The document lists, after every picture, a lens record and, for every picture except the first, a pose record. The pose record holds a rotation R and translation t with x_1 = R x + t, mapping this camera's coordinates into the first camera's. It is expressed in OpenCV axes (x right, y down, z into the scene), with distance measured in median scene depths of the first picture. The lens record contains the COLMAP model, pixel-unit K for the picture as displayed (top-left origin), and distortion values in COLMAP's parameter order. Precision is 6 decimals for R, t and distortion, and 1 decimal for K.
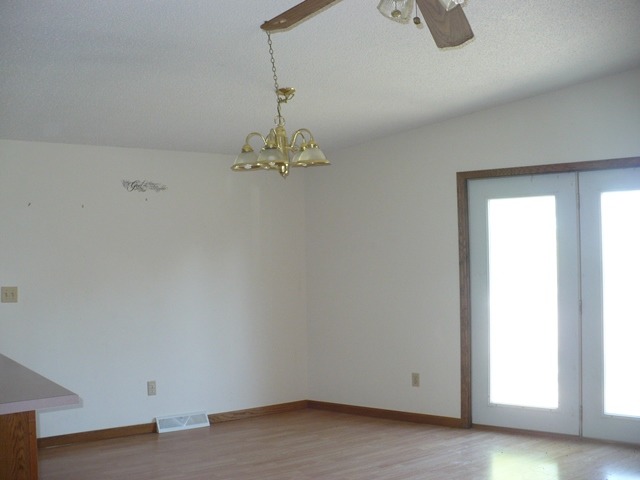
lens RADIAL K [[715.6, 0, 318.0], [0, 715.6, 252.4], [0, 0, 1]] dist [-0.301862, 0.466143]
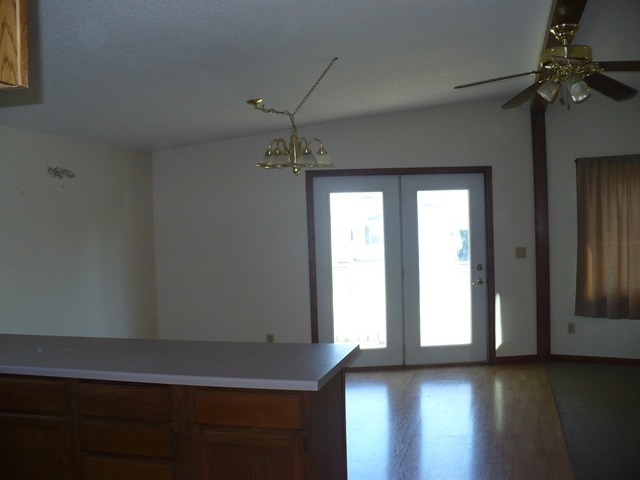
lens RADIAL K [[715.6, 0, 318.0], [0, 715.6, 252.4], [0, 0, 1]] dist [-0.301862, 0.466143]
pose [[0.775140, -0.028932, 0.631127, -0.627017], [0.012696, 0.999463, 0.030224, -0.006231], [-0.631662, -0.015415, 0.775090, -0.001225]]
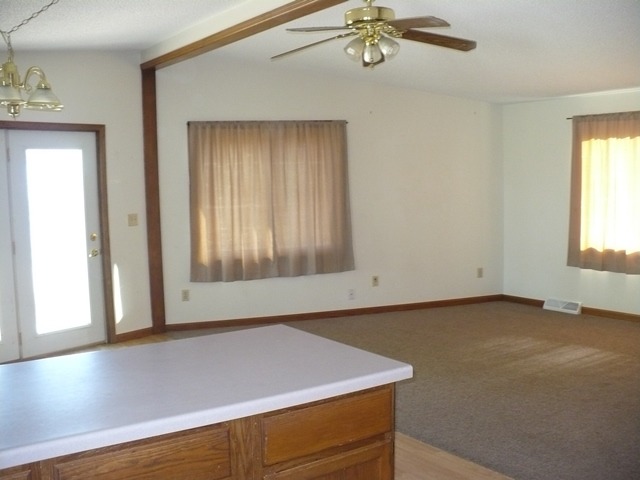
lens RADIAL K [[715.6, 0, 318.0], [0, 715.6, 252.4], [0, 0, 1]] dist [-0.301862, 0.466143]
pose [[-0.003952, -0.084352, 0.996428, -0.726171], [0.014738, 0.996323, 0.084401, -0.002844], [-0.999884, 0.015018, -0.002694, 0.457211]]
